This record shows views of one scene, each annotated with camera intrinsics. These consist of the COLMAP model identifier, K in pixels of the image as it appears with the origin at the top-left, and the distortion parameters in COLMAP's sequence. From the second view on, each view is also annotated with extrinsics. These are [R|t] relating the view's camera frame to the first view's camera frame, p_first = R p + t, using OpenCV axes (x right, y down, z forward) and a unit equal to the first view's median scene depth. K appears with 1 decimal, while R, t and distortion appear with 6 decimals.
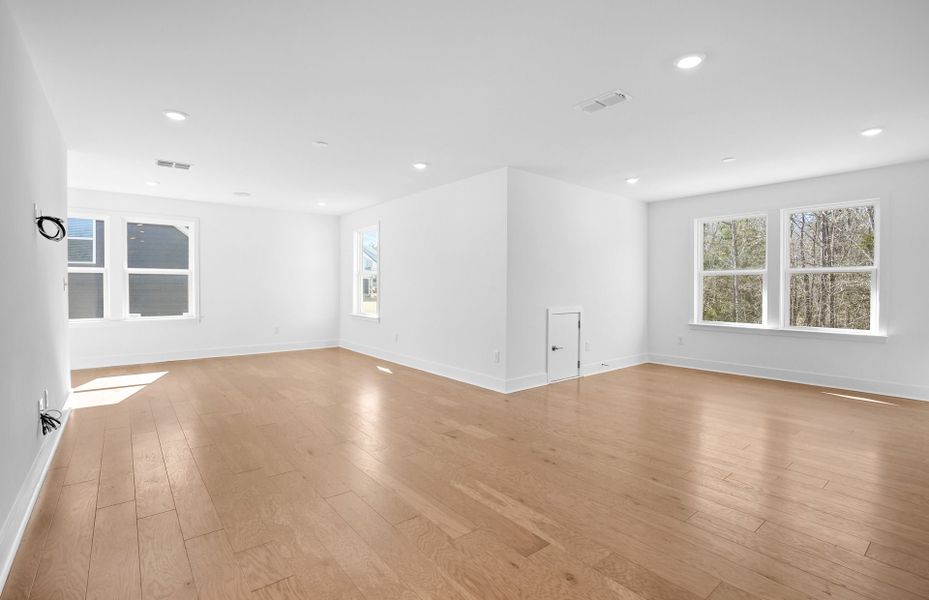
lens RADIAL K [[432.6, 0, 461.2], [0, 432.6, 291.5], [0, 0, 1]] dist [-0.049747, 0.022679]
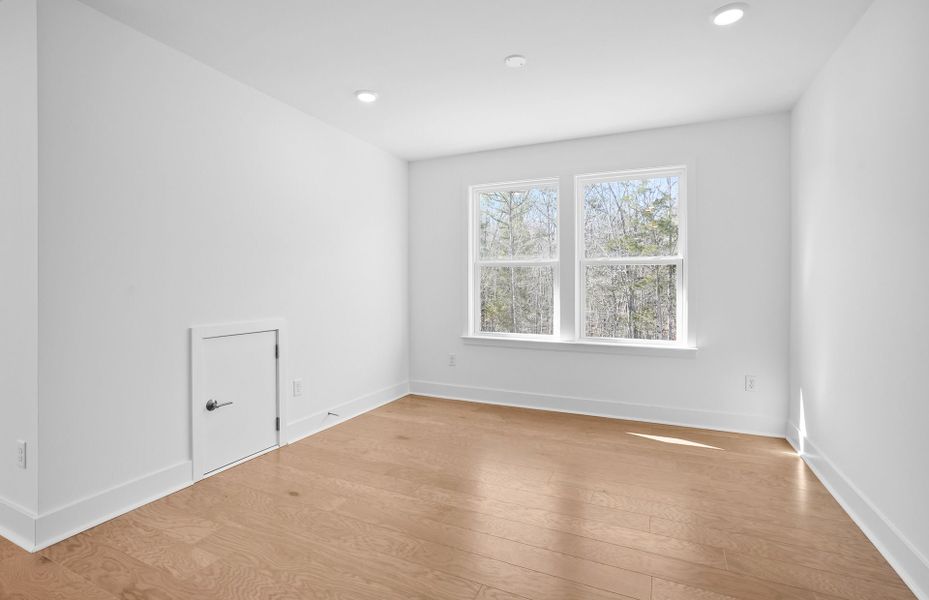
lens RADIAL K [[432.6, 0, 461.2], [0, 432.6, 291.5], [0, 0, 1]] dist [-0.049747, 0.022679]
pose [[0.897386, -0.006641, 0.441197, 0.243691], [0.004264, 0.999971, 0.006379, -0.002079], [-0.441226, -0.003843, 0.897388, 0.406850]]
